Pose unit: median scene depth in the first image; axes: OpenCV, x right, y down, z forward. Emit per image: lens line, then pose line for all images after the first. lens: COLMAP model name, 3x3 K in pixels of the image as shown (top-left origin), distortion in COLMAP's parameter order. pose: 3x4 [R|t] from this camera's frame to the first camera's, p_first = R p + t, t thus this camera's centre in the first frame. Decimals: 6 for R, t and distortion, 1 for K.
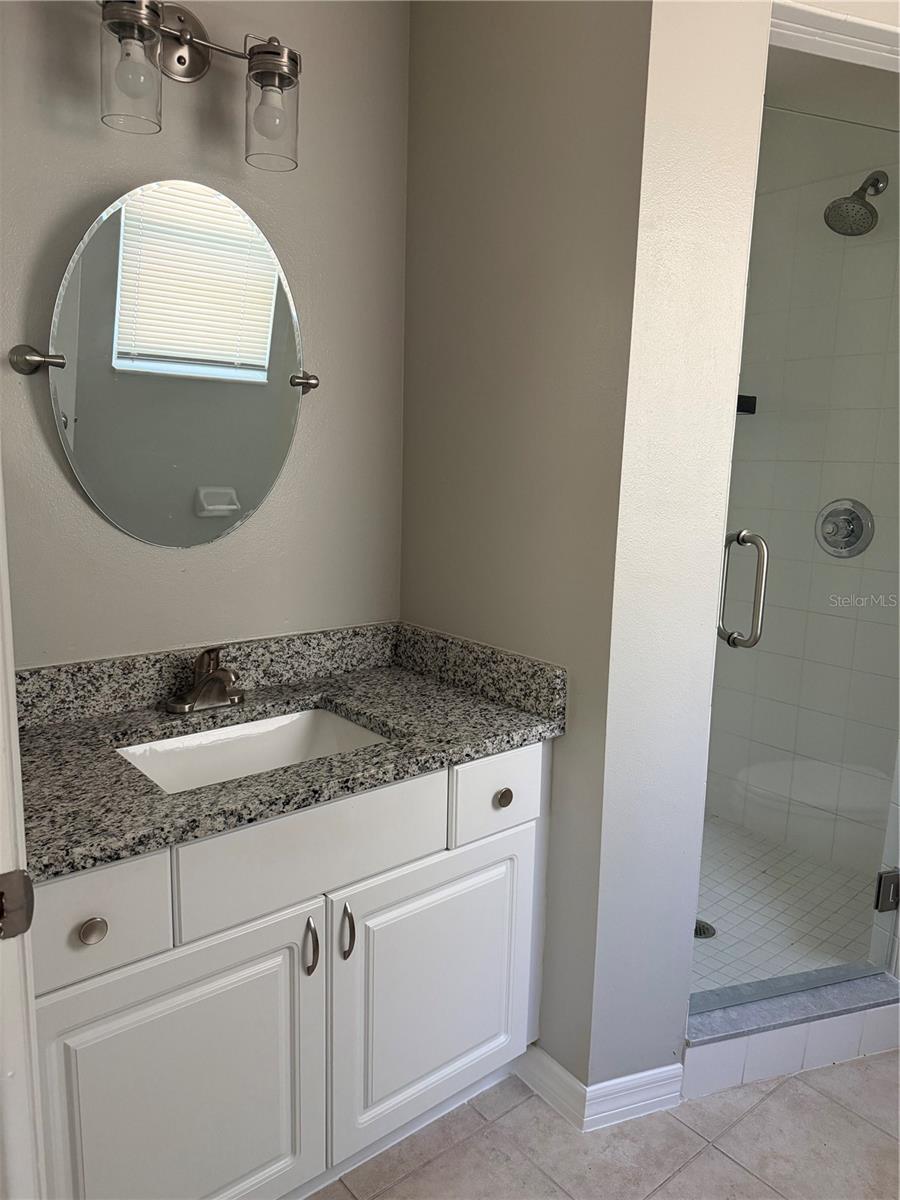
lens RADIAL K [[847.6, 0, 451.4], [0, 847.6, 595.6], [0, 0, 1]] dist [0.024979, -0.038045]
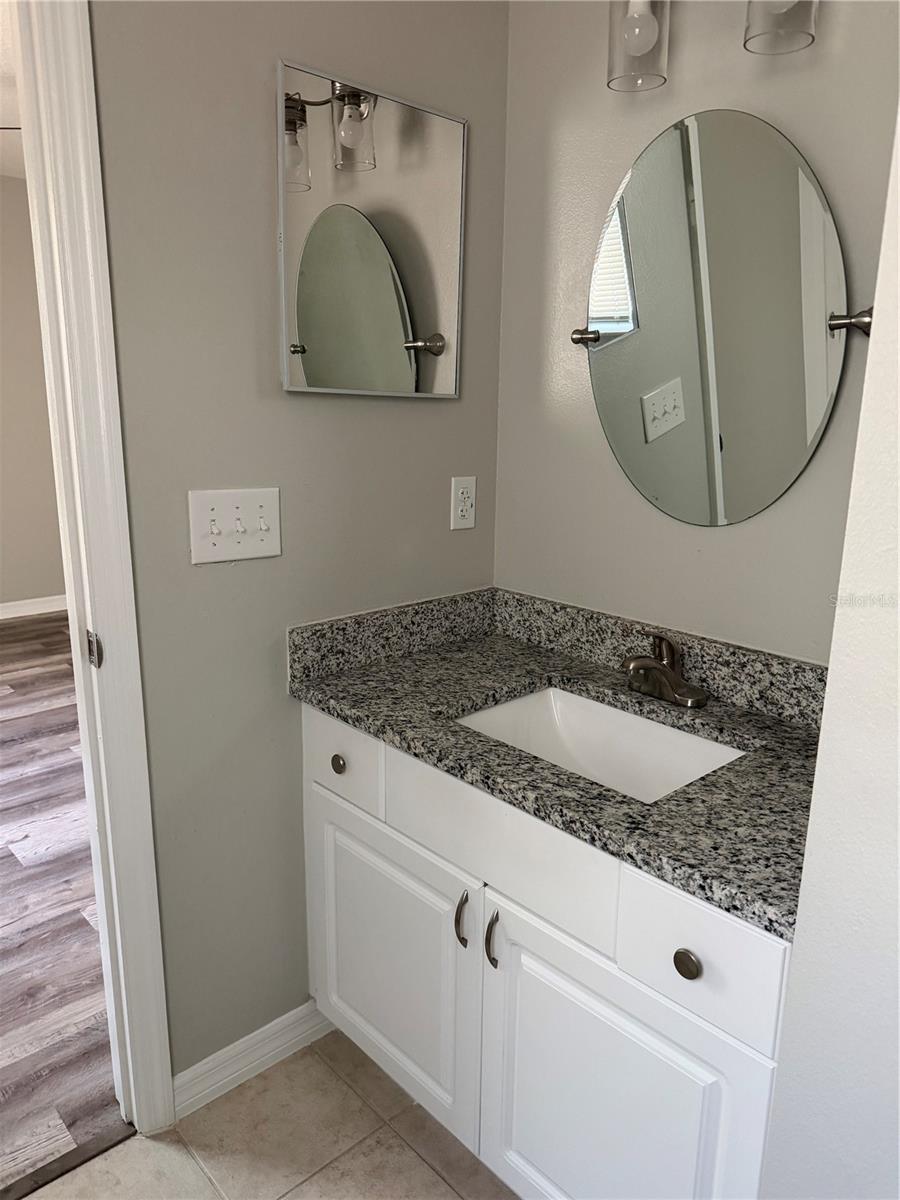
lens RADIAL K [[847.6, 0, 447.7], [0, 847.6, 605.3], [0, 0, 1]] dist [0.024979, -0.038045]
pose [[0.015288, 0.212878, -0.976959, 0.592506], [-0.169487, 0.963486, 0.207290, -0.116834], [0.985414, 0.162413, 0.050810, 0.710045]]
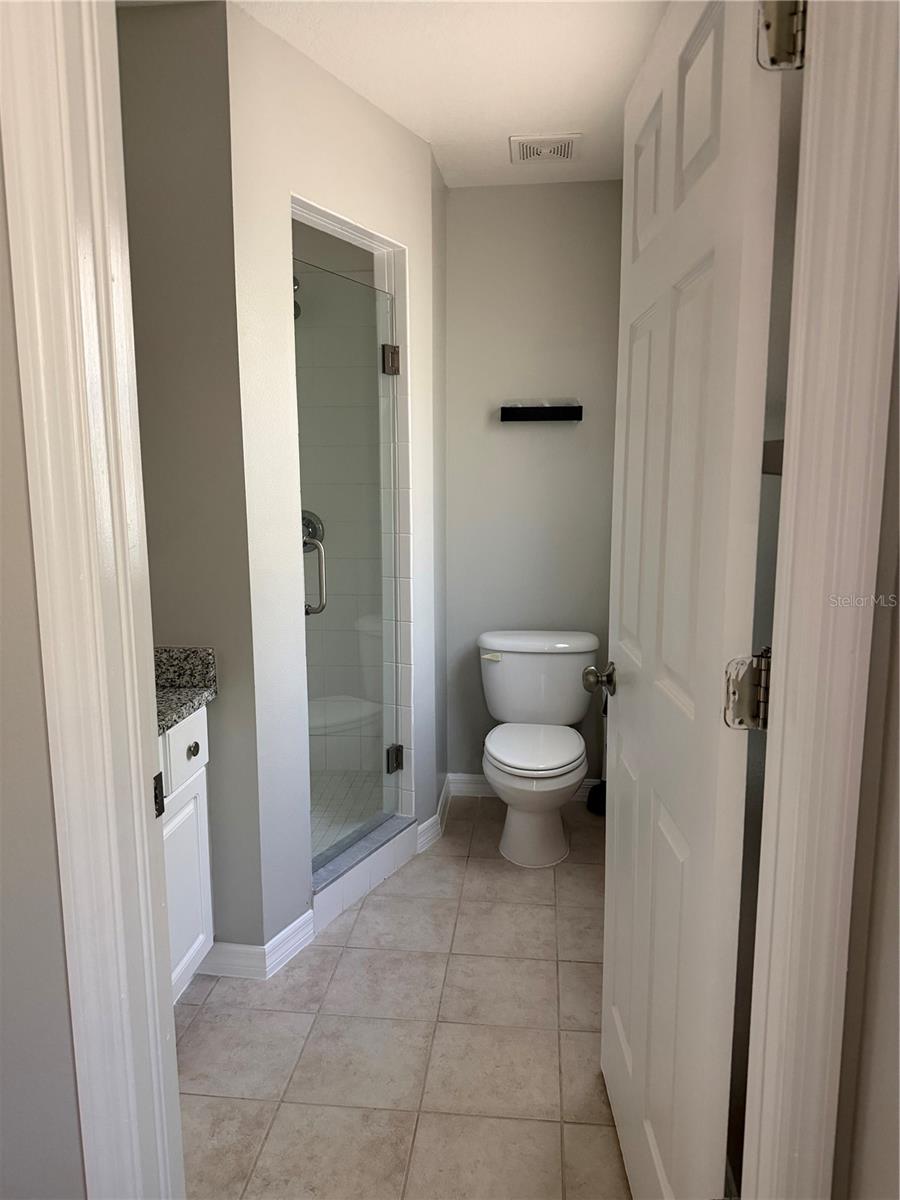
lens RADIAL K [[847.6, 0, 449.4], [0, 847.6, 600.0], [0, 0, 1]] dist [0.024979, -0.038045]
pose [[0.718478, -0.137571, 0.681809, -0.501654], [0.138274, 0.988930, 0.053829, -0.010080], [-0.681666, 0.055602, 0.729547, -0.248107]]
